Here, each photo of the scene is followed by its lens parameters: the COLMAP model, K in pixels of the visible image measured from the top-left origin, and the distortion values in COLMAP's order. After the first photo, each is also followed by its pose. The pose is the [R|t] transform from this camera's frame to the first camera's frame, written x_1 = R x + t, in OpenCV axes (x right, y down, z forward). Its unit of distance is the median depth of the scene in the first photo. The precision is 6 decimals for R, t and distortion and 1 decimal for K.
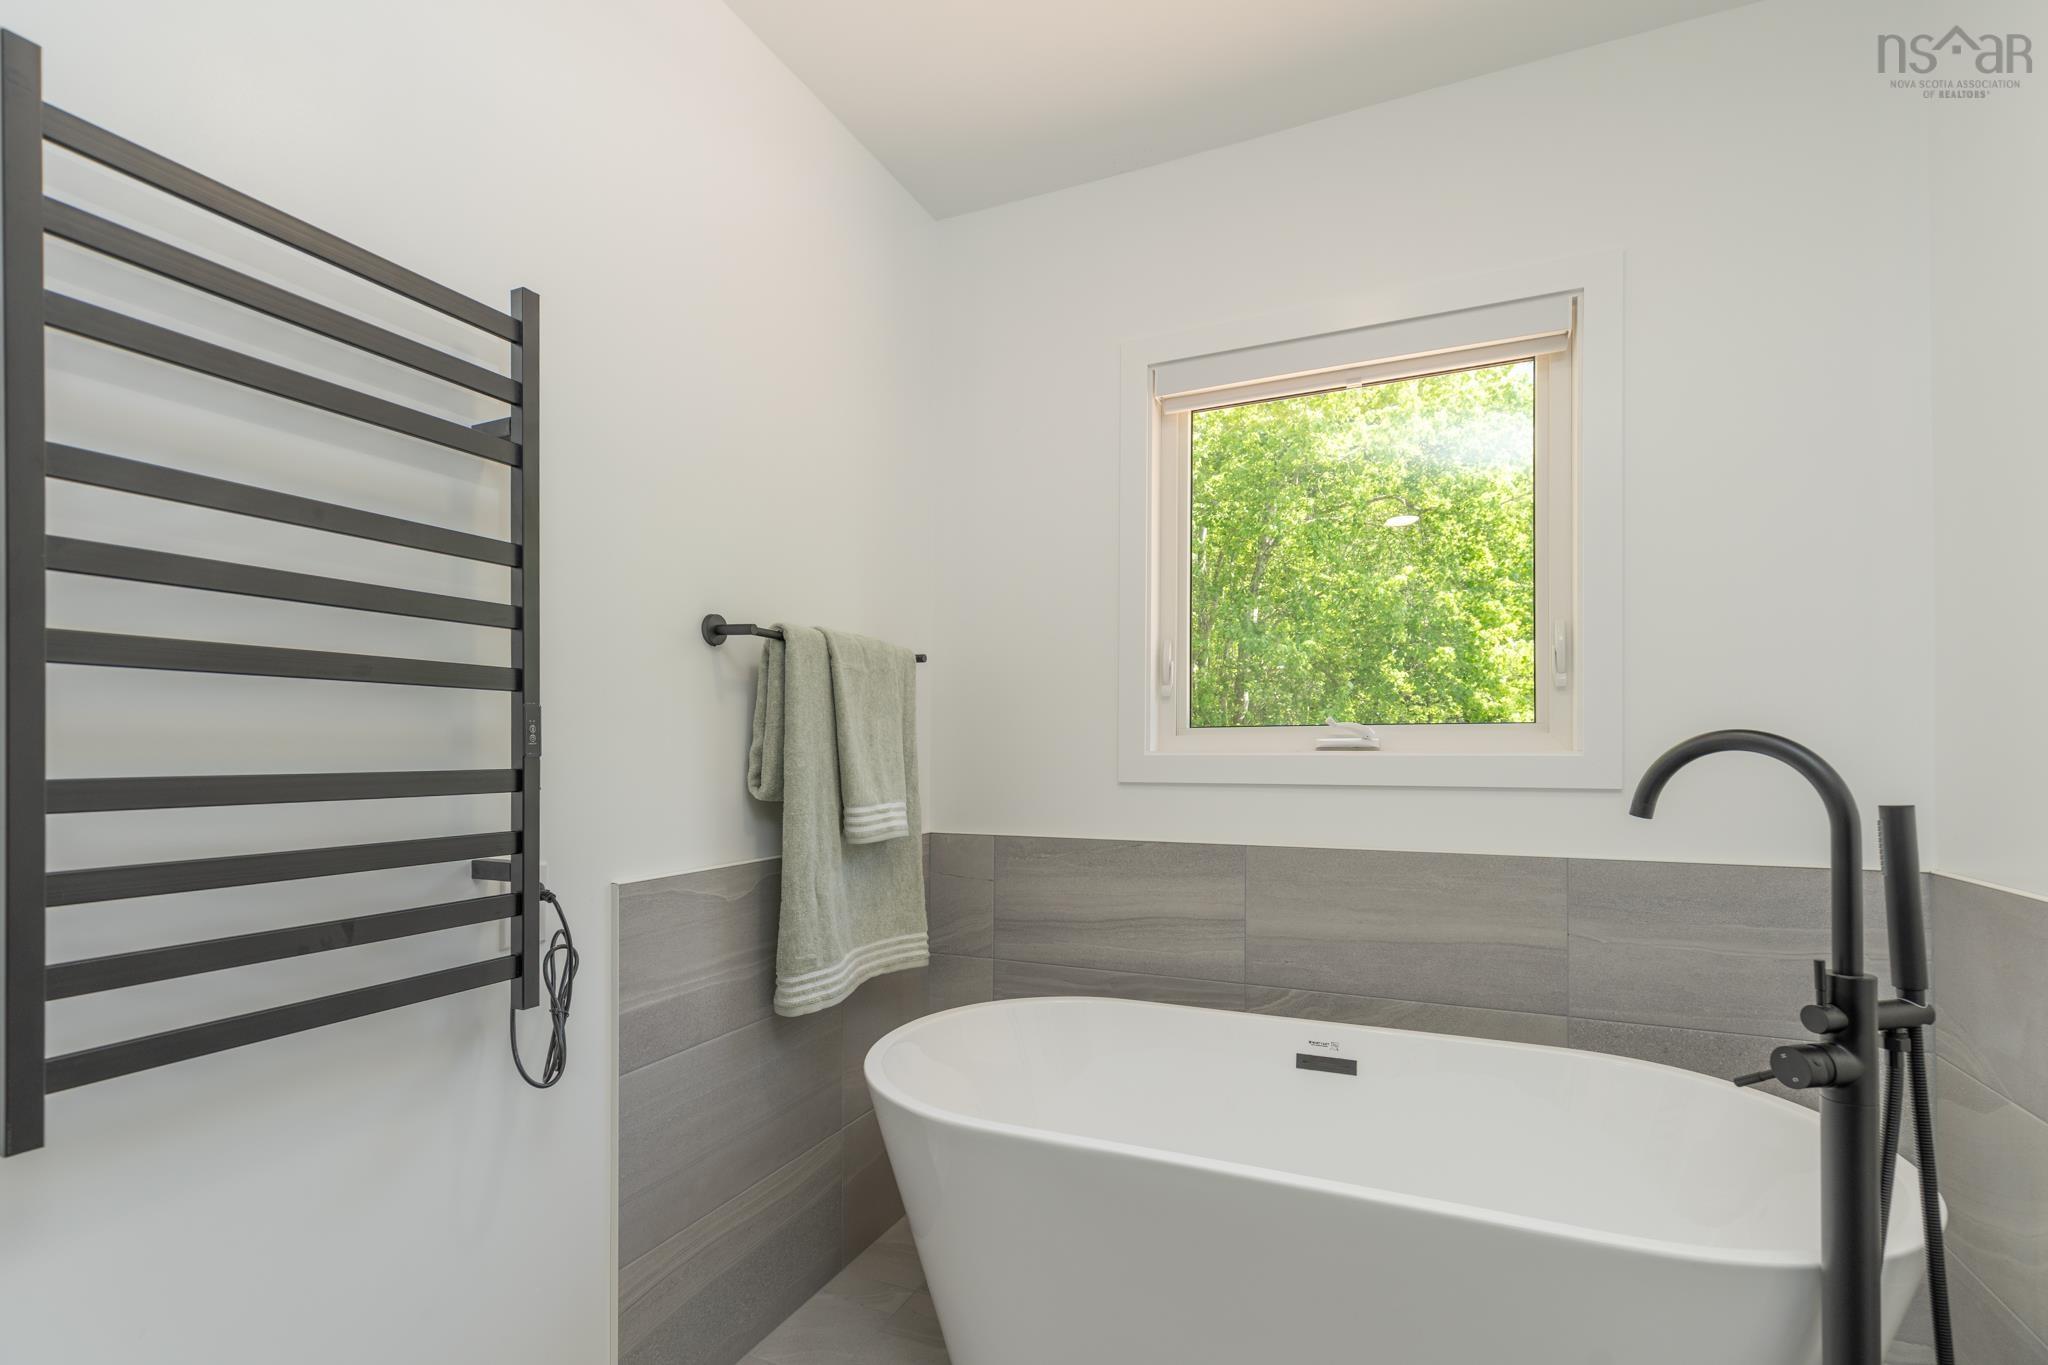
lens RADIAL K [[936.5, 0, 1034.4], [0, 936.5, 746.6], [0, 0, 1]] dist [0.008699, -0.002060]
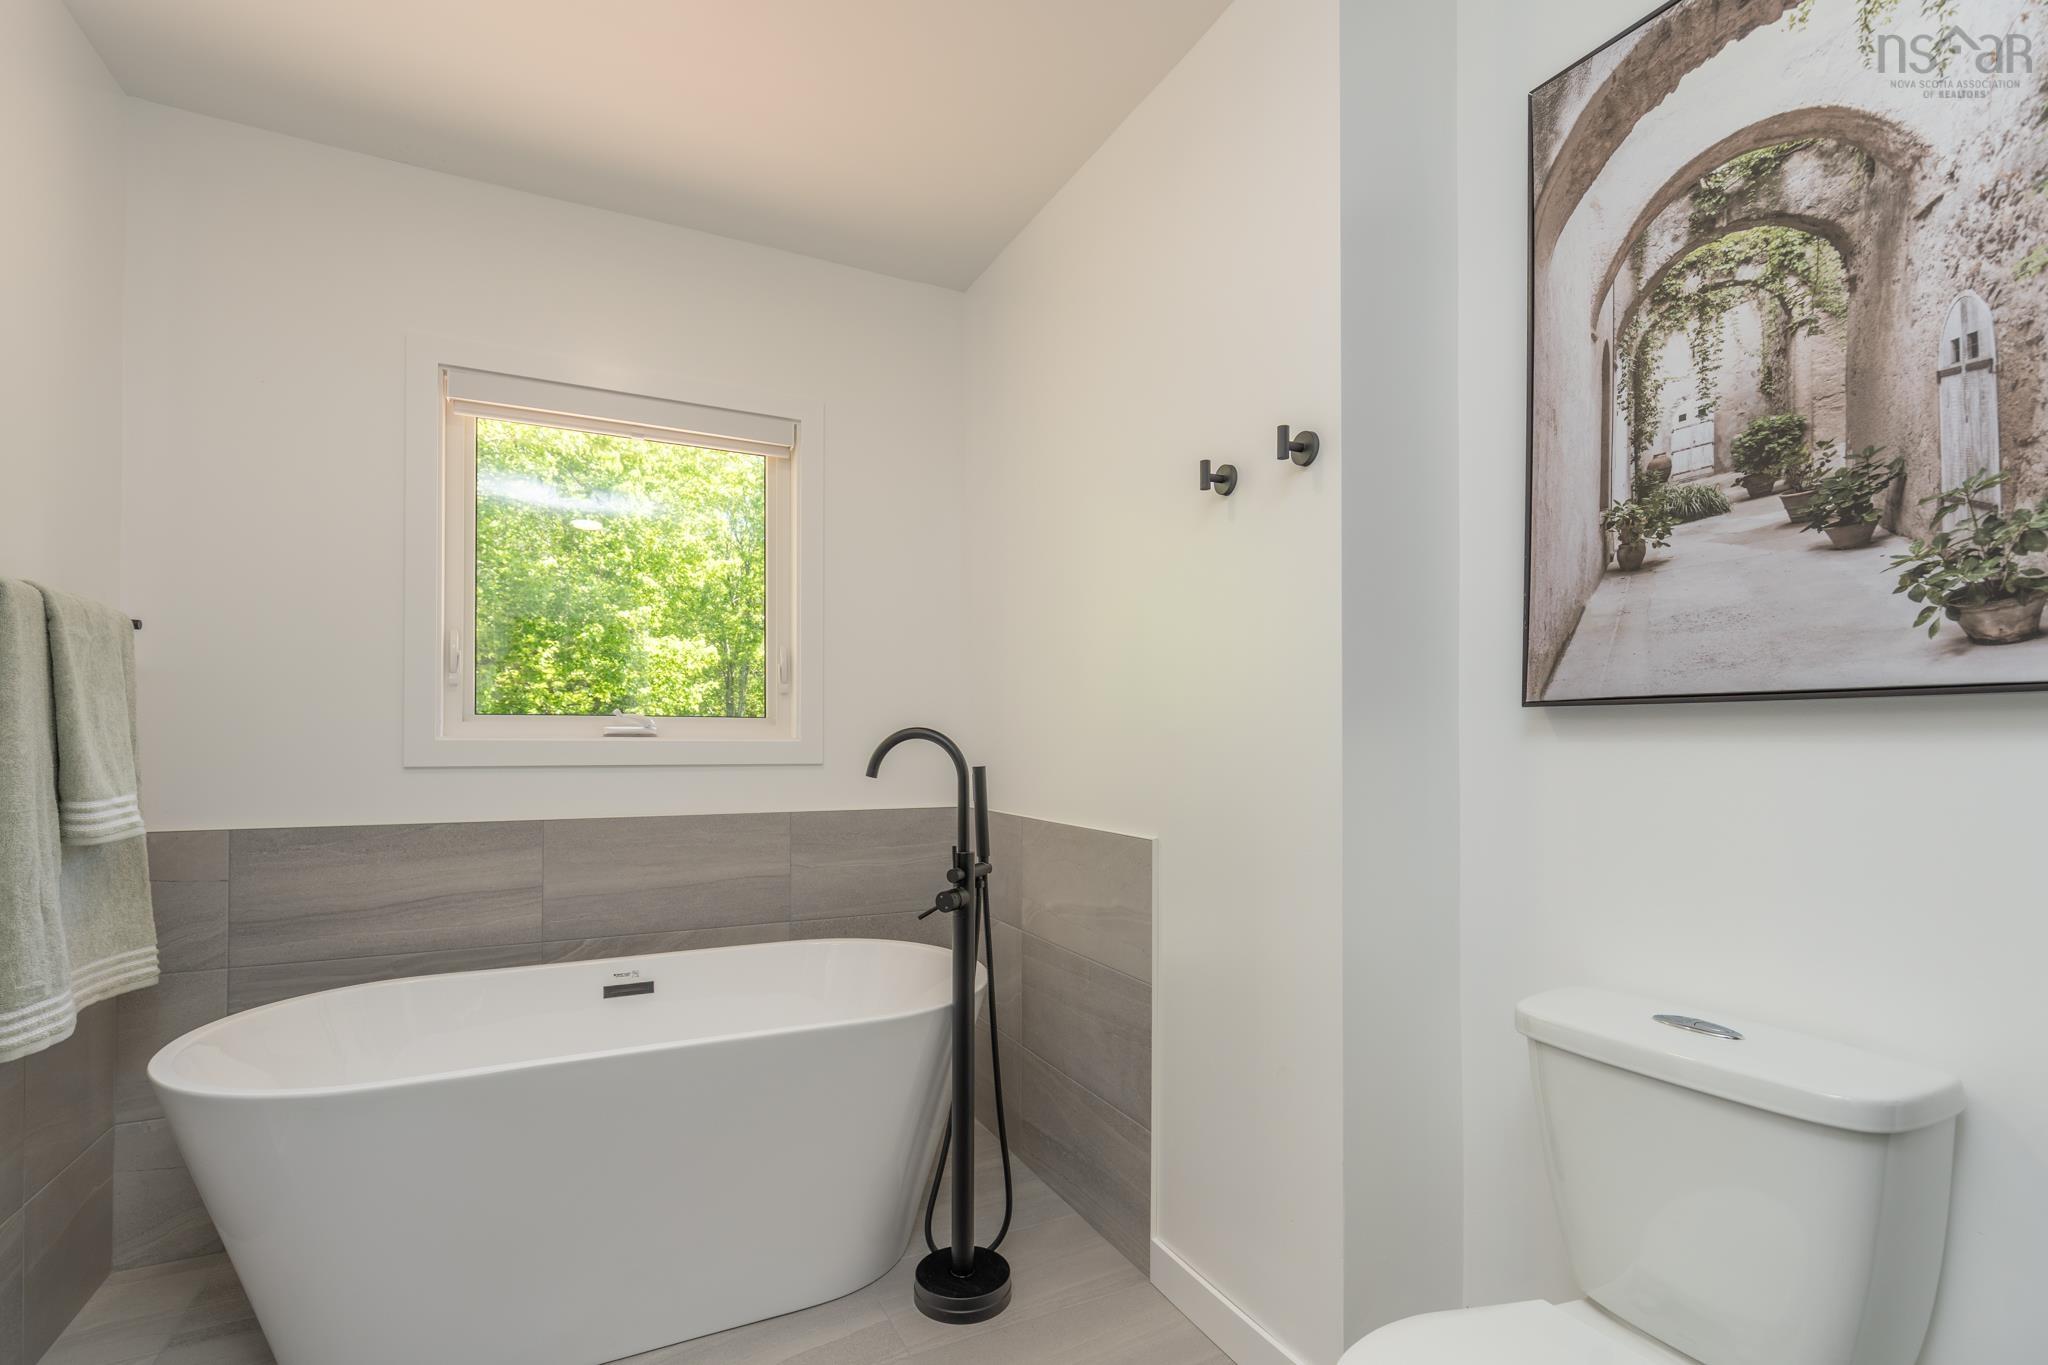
lens RADIAL K [[936.5, 0, 1019.0], [0, 936.5, 741.5], [0, 0, 1]] dist [0.008699, -0.002060]
pose [[0.631736, 0.002091, 0.775181, -0.311296], [-0.008225, 0.999958, 0.004006, 0.001107], [-0.775140, -0.008906, 0.631727, -0.173245]]
